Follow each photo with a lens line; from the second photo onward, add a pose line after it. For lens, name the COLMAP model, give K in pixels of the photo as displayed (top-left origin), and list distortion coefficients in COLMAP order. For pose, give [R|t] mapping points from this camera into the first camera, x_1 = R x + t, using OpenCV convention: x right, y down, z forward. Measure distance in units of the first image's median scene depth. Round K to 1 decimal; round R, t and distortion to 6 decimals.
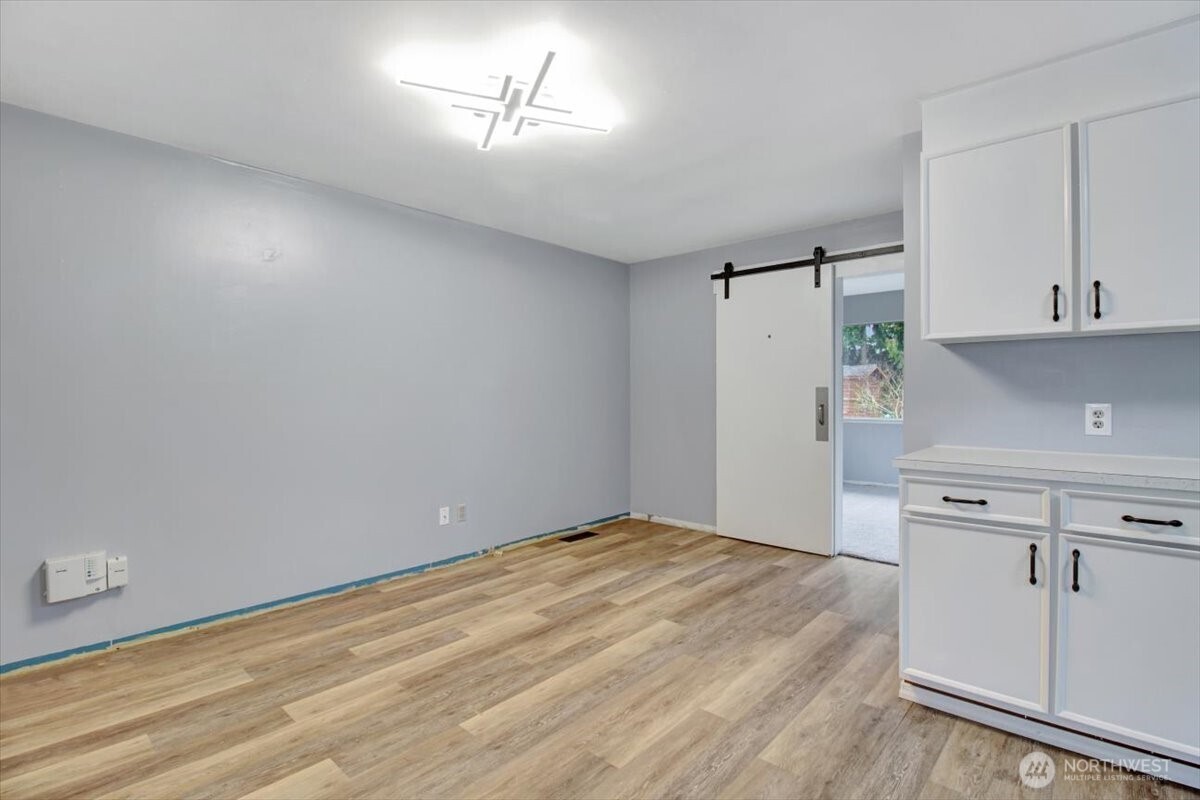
lens RADIAL K [[574.0, 0, 593.6], [0, 574.0, 389.8], [0, 0, 1]] dist [-0.002989, -0.008673]
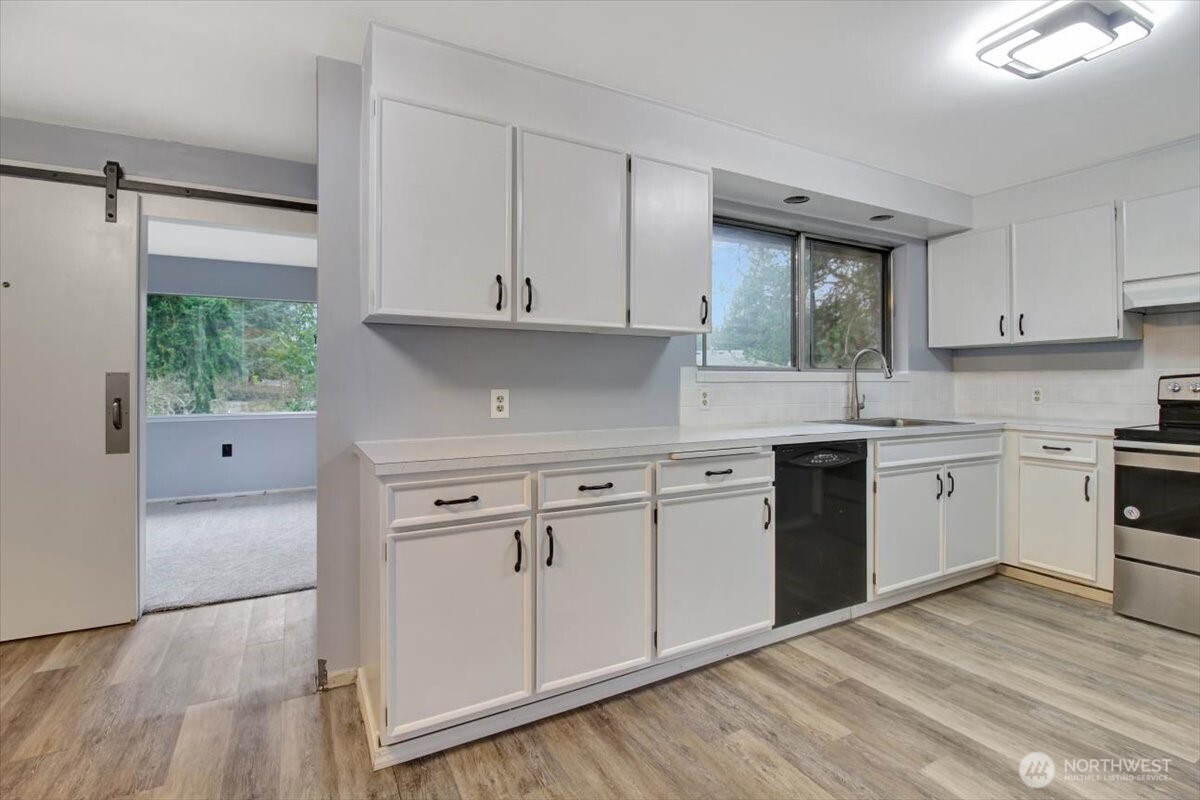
lens RADIAL K [[569.2, 0, 618.5], [0, 569.2, 378.6], [0, 0, 1]] dist [0.001105, -0.009407]
pose [[0.298484, 0.008739, 0.954375, -0.103676], [-0.002917, 0.999962, -0.008244, 0.011123], [-0.954410, -0.000323, 0.298498, 0.450435]]
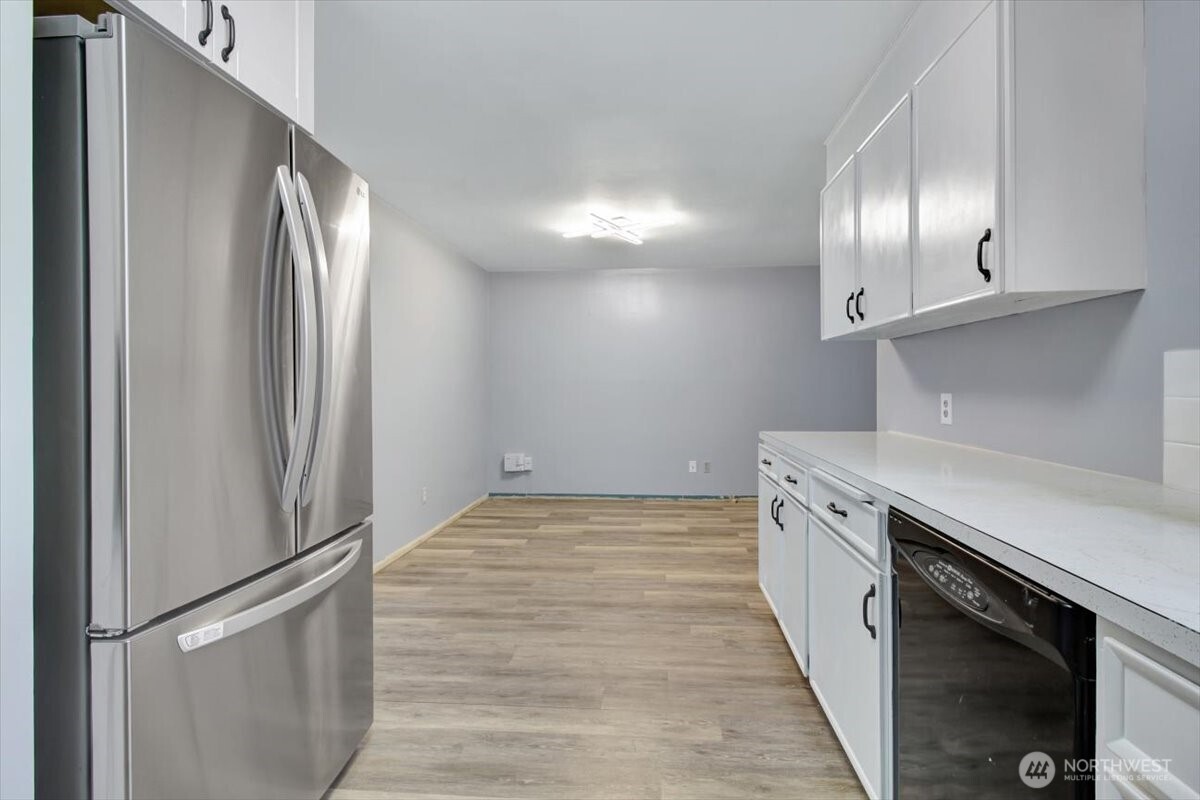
lens RADIAL K [[546.2, 0, 601.8], [0, 546.2, 394.0], [0, 0, 1]] dist [0.020986, -0.022404]
pose [[0.601397, 0.009738, -0.798891, 1.307252], [0.006980, 0.999824, 0.017442, 0.003371], [0.798920, -0.016066, 0.601223, -0.093965]]
